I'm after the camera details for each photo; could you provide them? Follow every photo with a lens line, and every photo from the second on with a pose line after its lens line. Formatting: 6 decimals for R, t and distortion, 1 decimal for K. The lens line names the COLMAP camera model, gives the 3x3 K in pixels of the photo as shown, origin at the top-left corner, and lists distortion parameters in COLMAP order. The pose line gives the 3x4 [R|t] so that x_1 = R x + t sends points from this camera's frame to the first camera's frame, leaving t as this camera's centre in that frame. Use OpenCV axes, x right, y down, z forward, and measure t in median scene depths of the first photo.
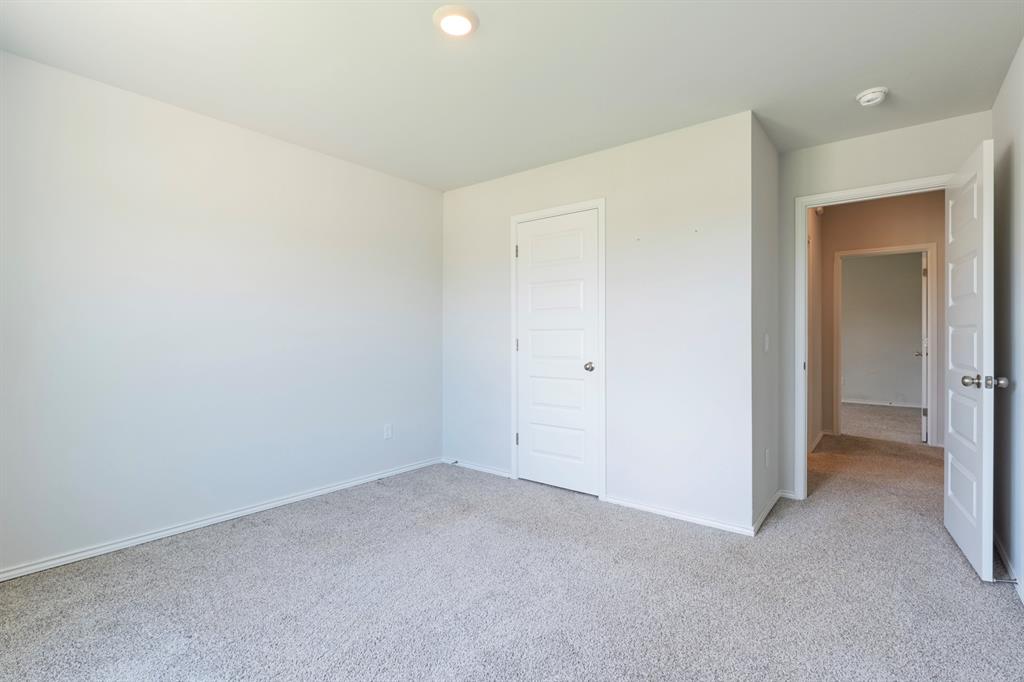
lens RADIAL K [[474.3, 0, 519.7], [0, 474.3, 333.8], [0, 0, 1]] dist [-0.015688, 0.001975]
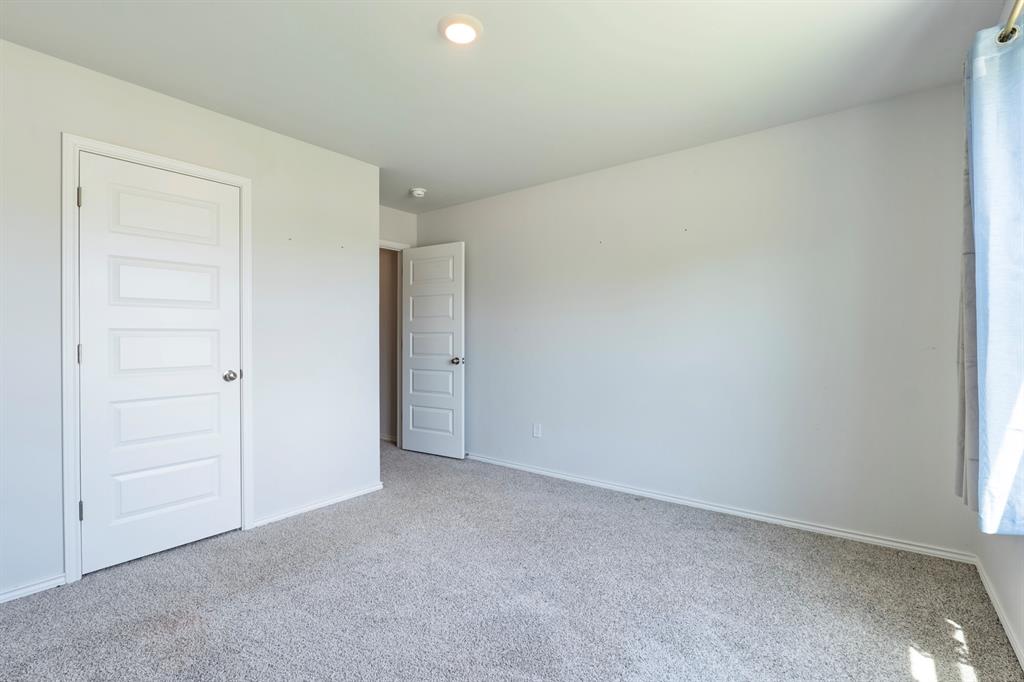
lens RADIAL K [[474.3, 0, 510.0], [0, 474.3, 342.7], [0, 0, 1]] dist [-0.015688, 0.001975]
pose [[-0.003955, 0.001437, 0.999991, -0.673421], [0.002020, 0.999997, -0.001429, 0.013991], [-0.999990, 0.002014, -0.003957, 0.519218]]
